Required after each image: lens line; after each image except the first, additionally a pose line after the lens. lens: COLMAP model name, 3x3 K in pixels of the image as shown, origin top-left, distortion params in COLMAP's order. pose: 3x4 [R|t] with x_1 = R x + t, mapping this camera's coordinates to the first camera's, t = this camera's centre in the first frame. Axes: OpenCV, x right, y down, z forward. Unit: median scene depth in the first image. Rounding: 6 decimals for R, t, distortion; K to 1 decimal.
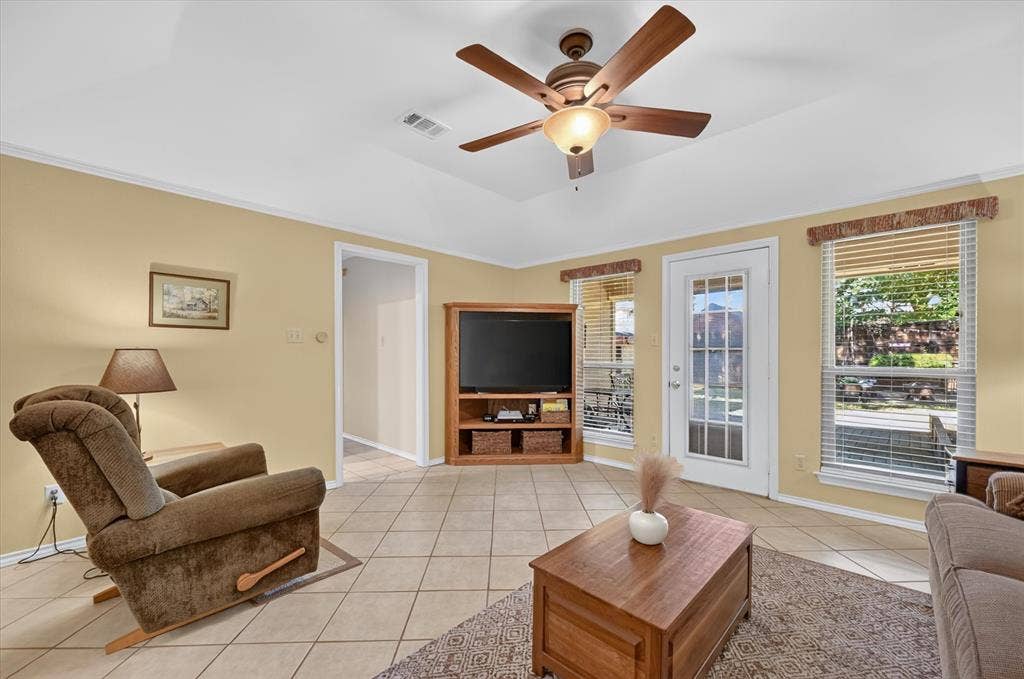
lens RADIAL K [[408.8, 0, 516.4], [0, 408.8, 357.9], [0, 0, 1]] dist [0.000892, 0.000046]
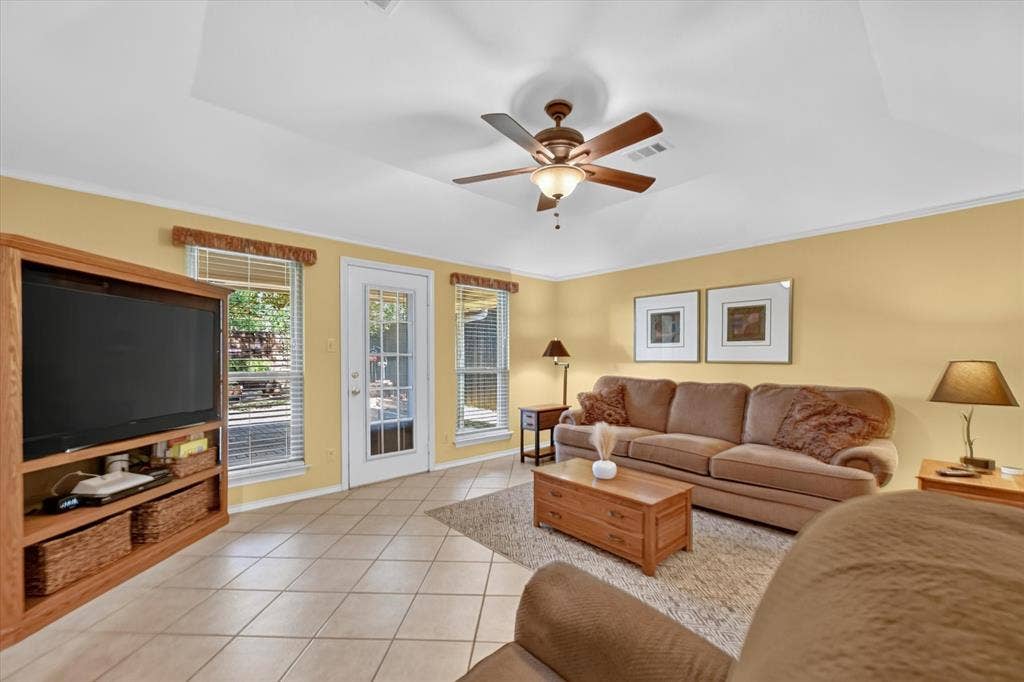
lens RADIAL K [[408.8, 0, 516.4], [0, 408.8, 359.4], [0, 0, 1]] dist [0.000892, 0.000046]
pose [[0.080788, -0.004693, 0.996720, -0.505093], [0.011784, 0.999924, 0.003753, -0.009825], [-0.996662, 0.011442, 0.080838, 0.480950]]
